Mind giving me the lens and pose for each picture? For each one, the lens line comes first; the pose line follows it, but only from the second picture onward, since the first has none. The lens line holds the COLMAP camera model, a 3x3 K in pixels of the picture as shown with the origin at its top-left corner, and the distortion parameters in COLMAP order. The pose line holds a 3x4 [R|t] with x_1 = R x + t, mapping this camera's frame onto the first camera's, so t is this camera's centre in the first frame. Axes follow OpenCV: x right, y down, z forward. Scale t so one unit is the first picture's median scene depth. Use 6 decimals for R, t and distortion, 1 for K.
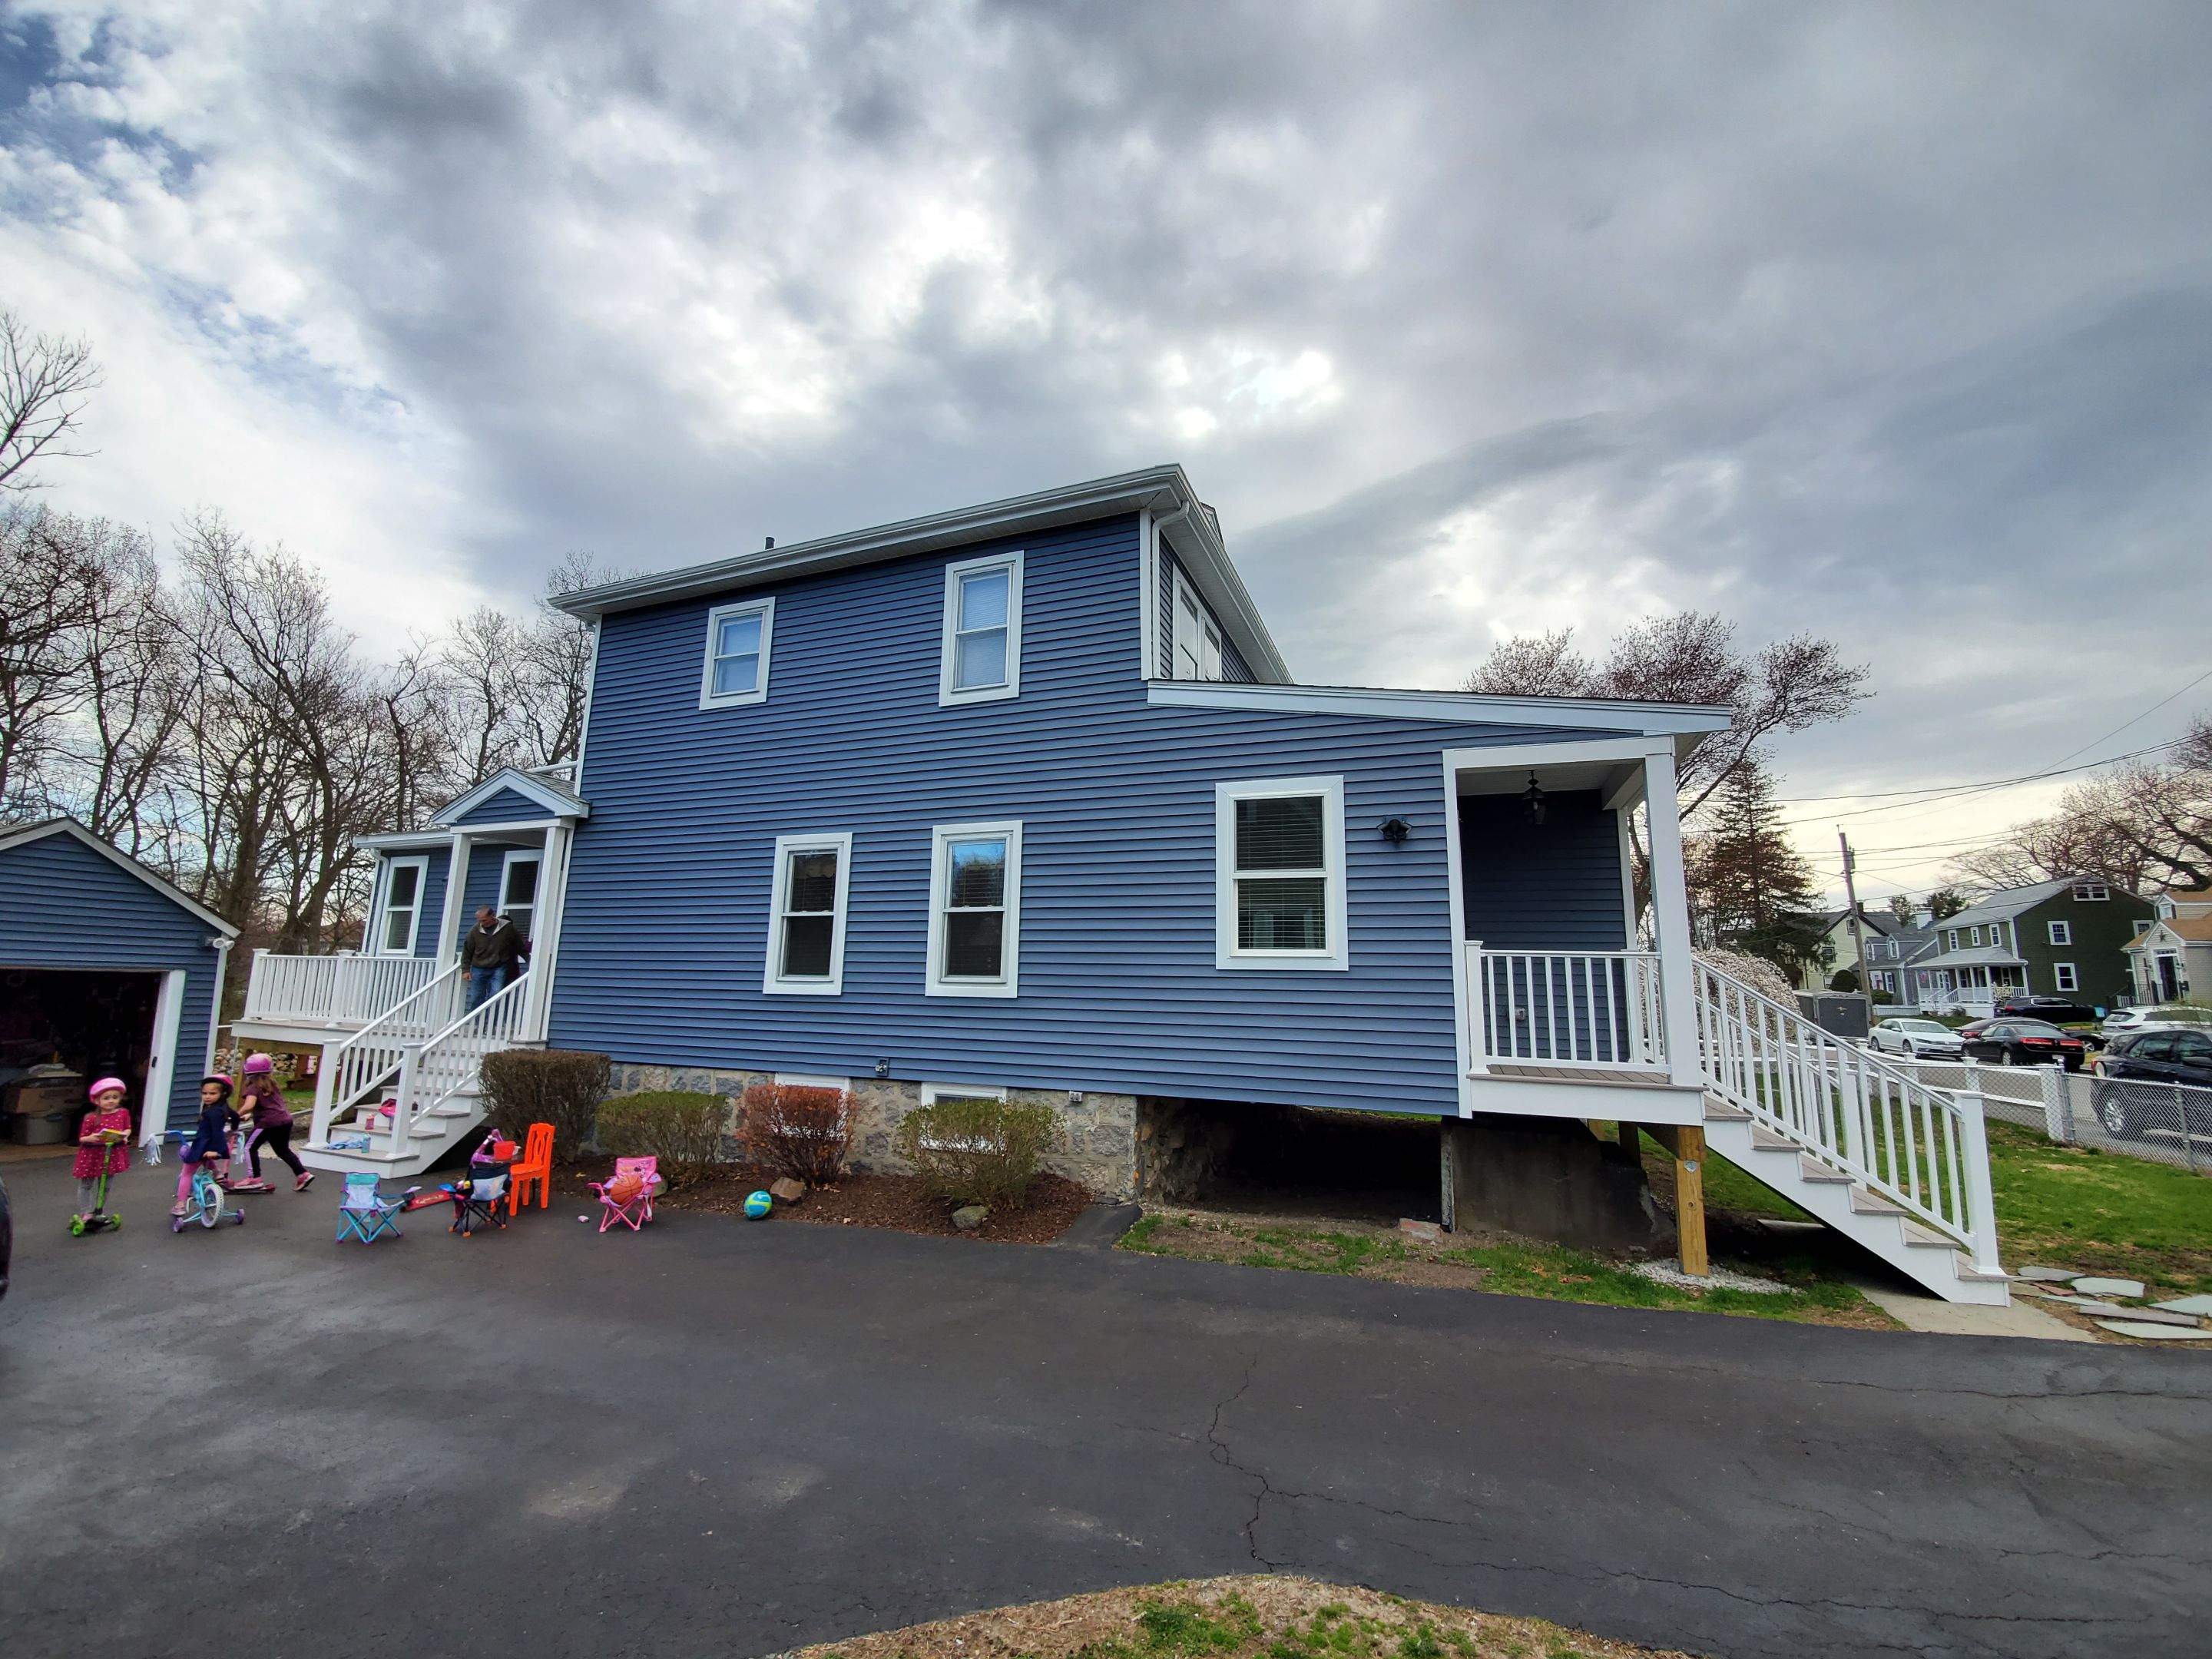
lens RADIAL K [[872.5, 0, 1112.5], [0, 872.5, 853.8], [0, 0, 1]] dist [-0.014813, 0.001198]
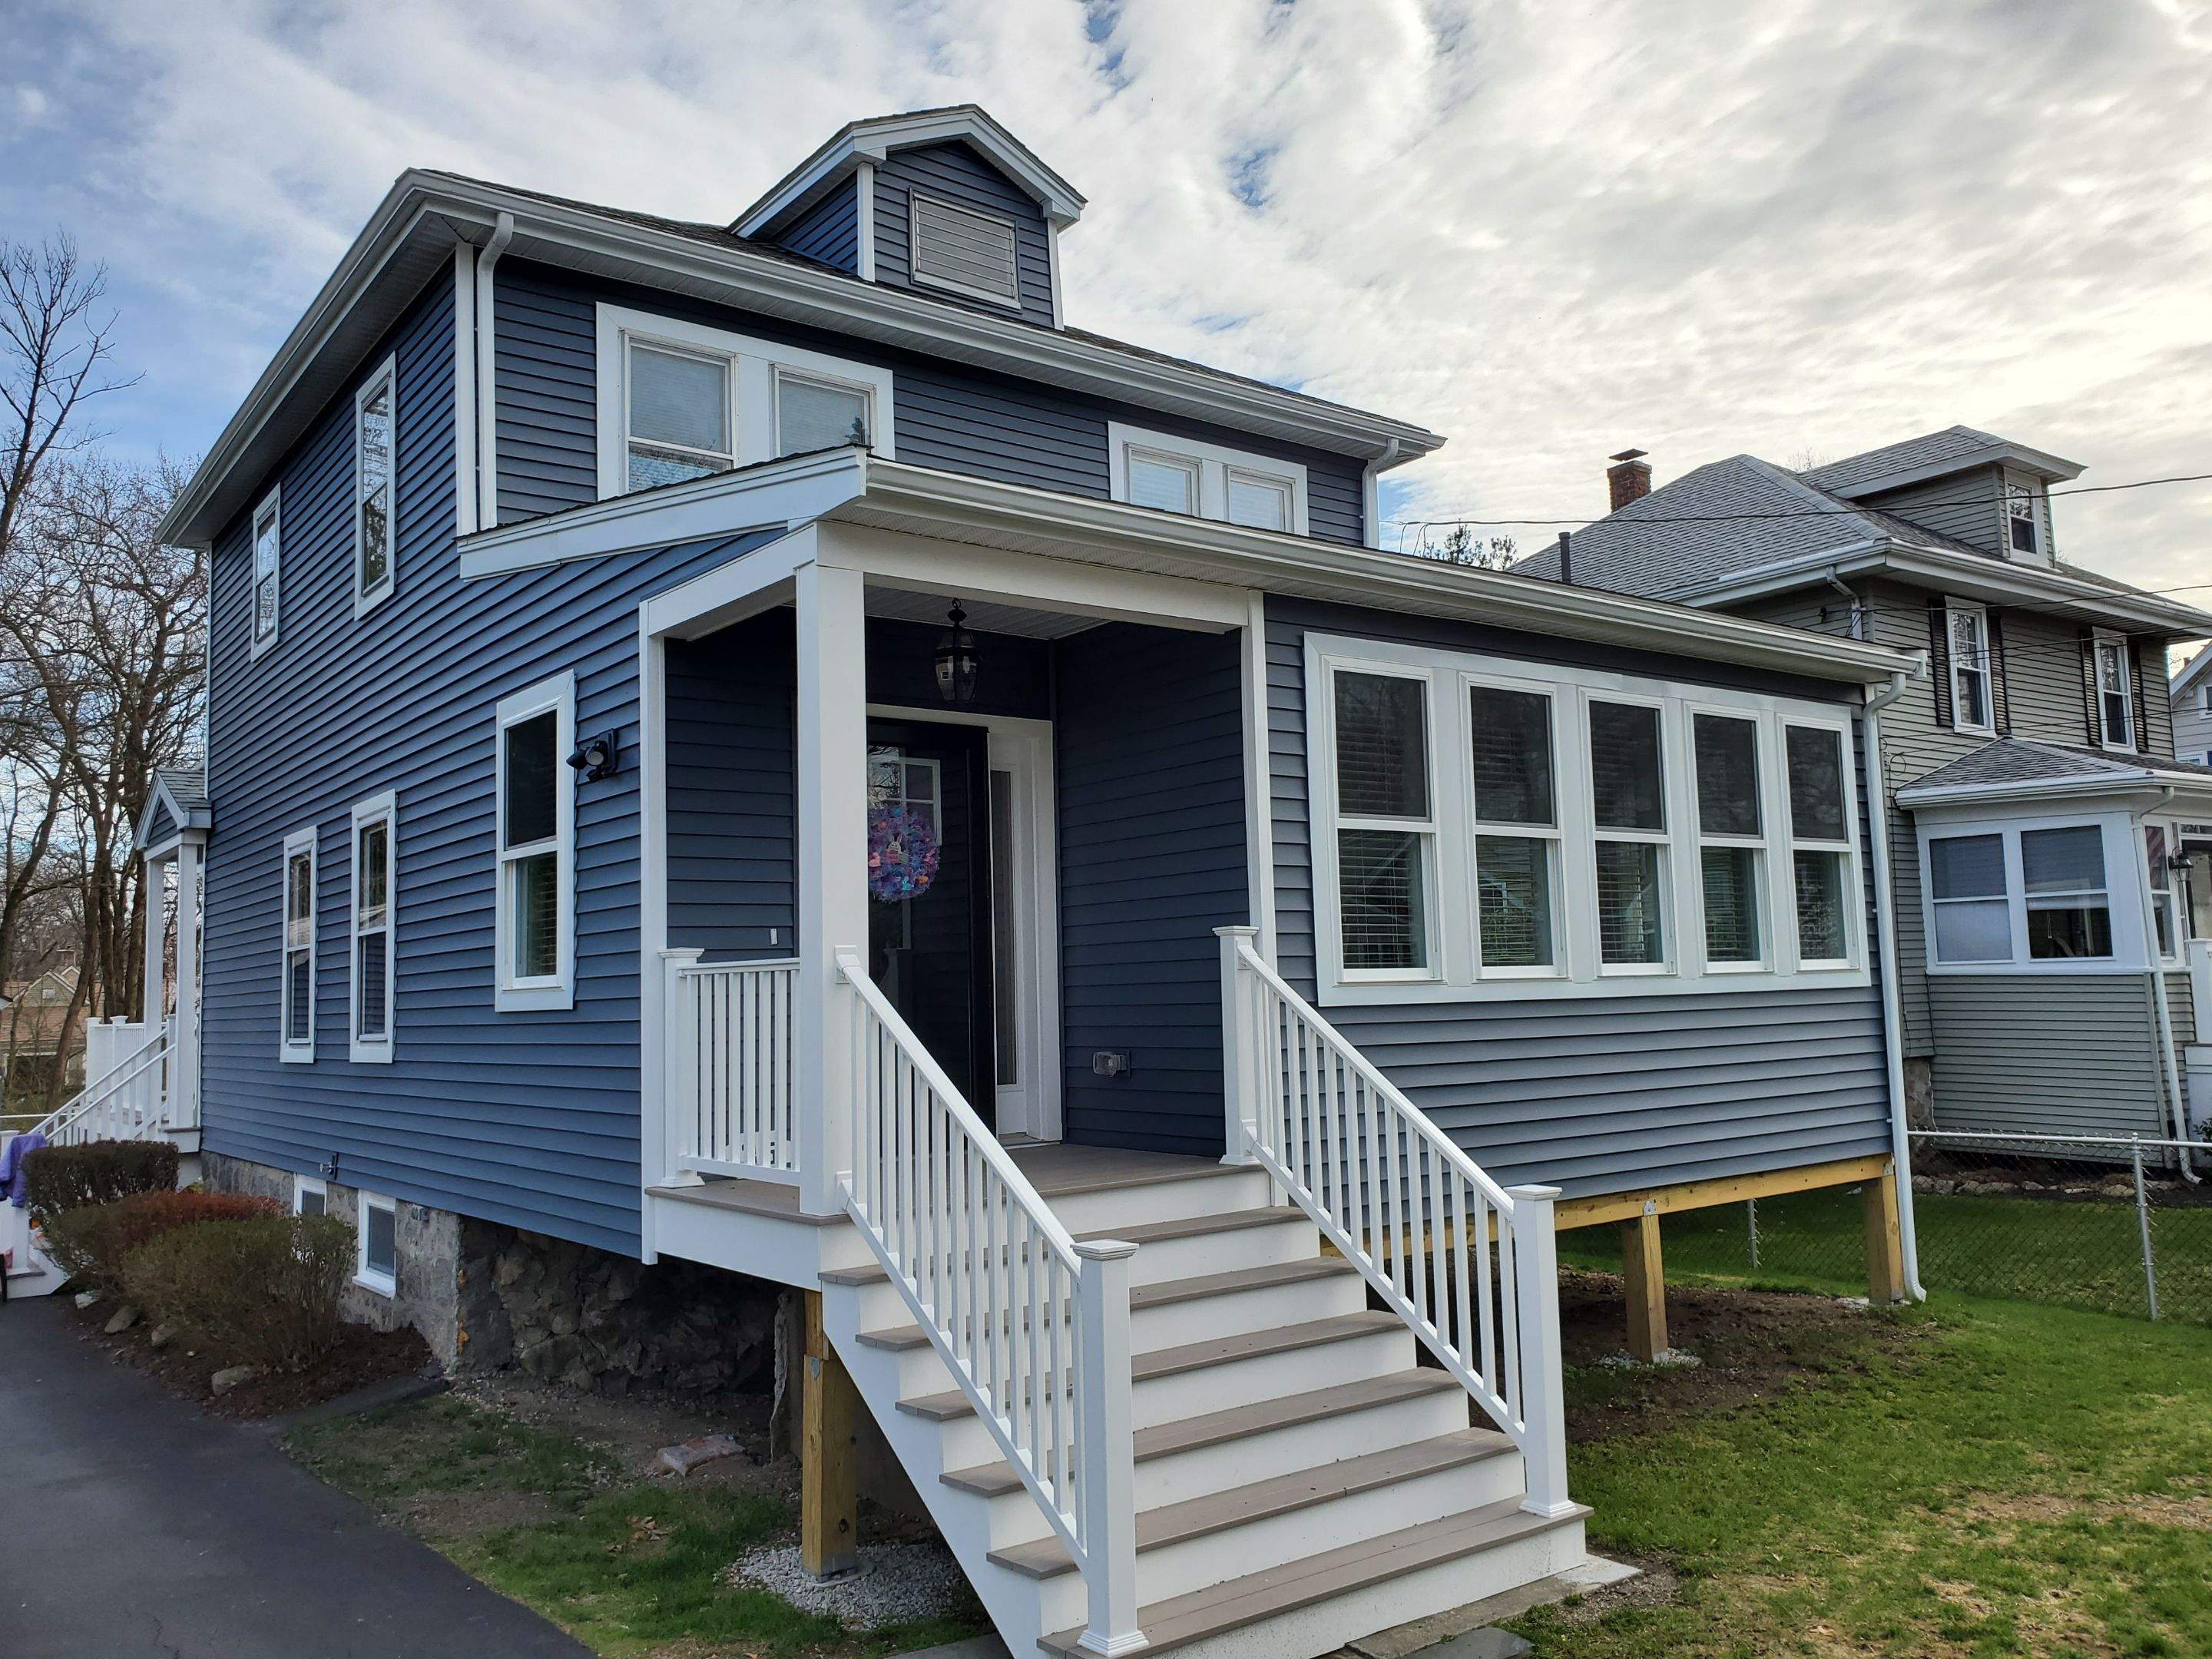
lens RADIAL K [[1759.2, 0, 1113.5], [0, 1759.2, 886.8], [0, 0, 1]] dist [-0.003336, 0.014804]
pose [[0.849134, -0.078343, -0.522334, 1.033278], [0.124056, 0.990856, 0.053056, 0.031116], [0.513401, -0.109851, 0.851089, 0.168751]]
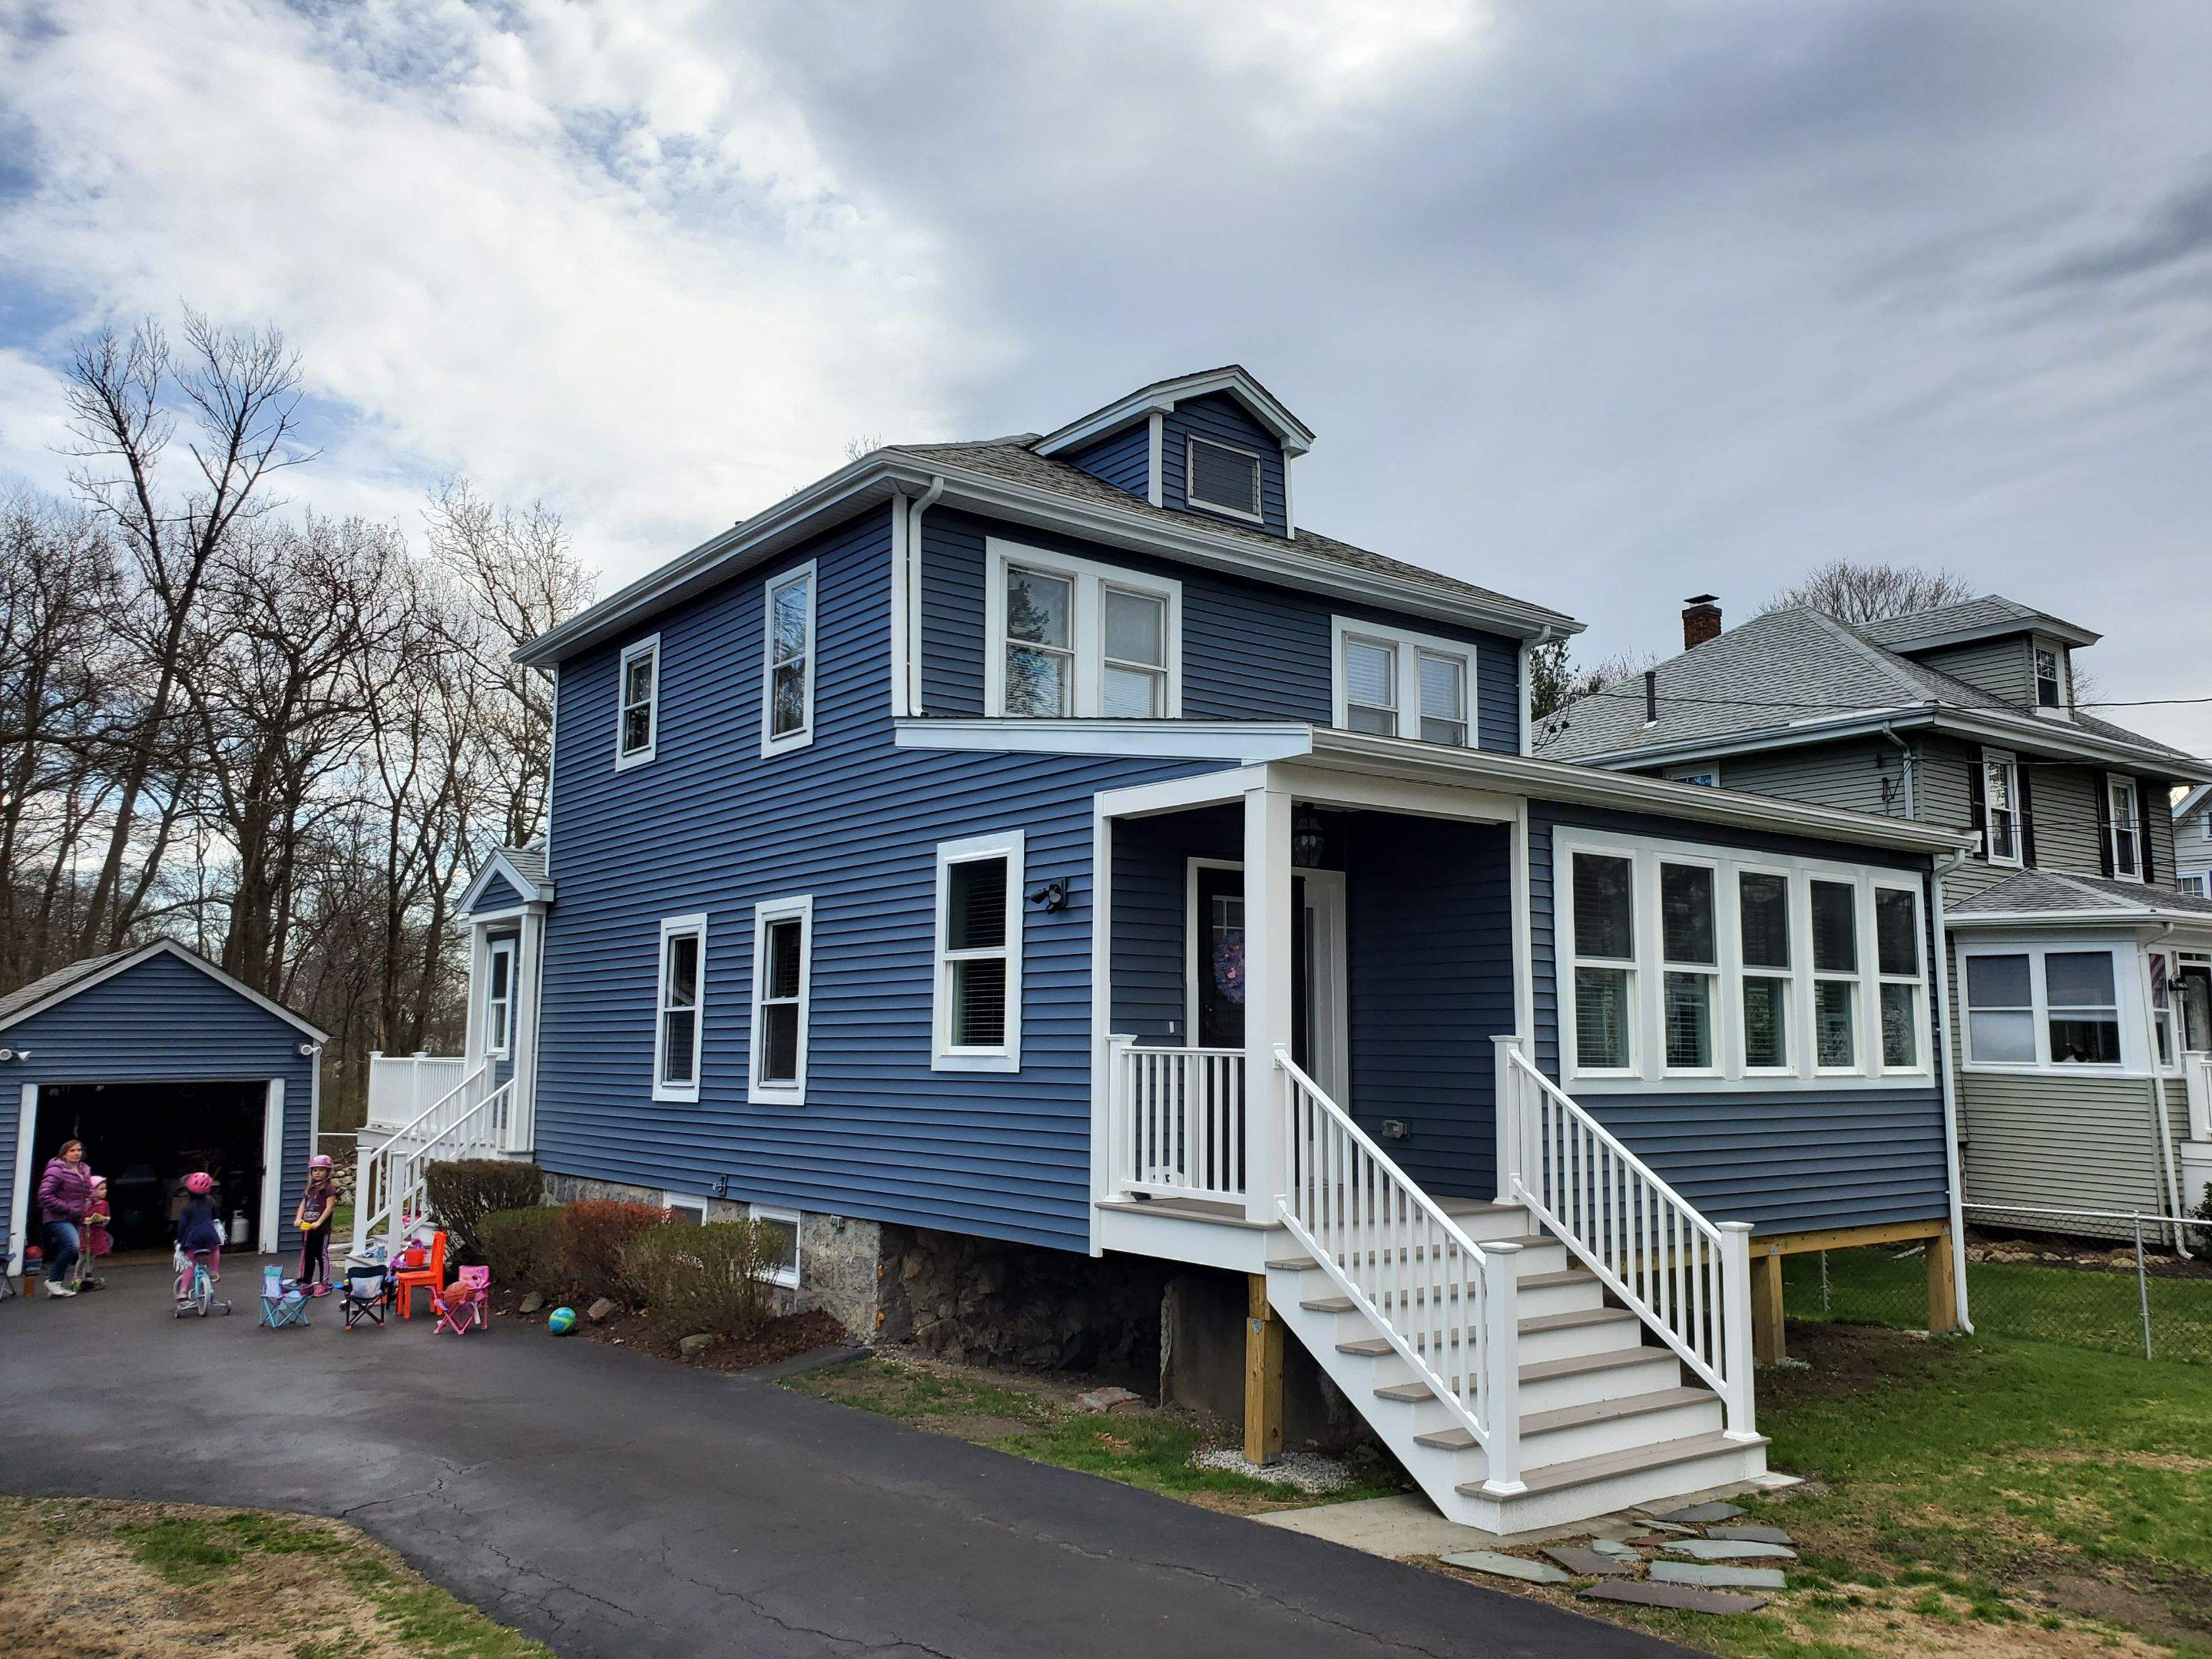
lens RADIAL K [[1759.2, 0, 1141.2], [0, 1759.2, 854.2], [0, 0, 1]] dist [-0.003336, 0.014804]
pose [[0.855619, -0.072053, -0.512567, 1.054913], [0.086810, 0.996213, 0.004870, -0.058575], [0.510275, -0.048663, 0.858633, -0.290338]]
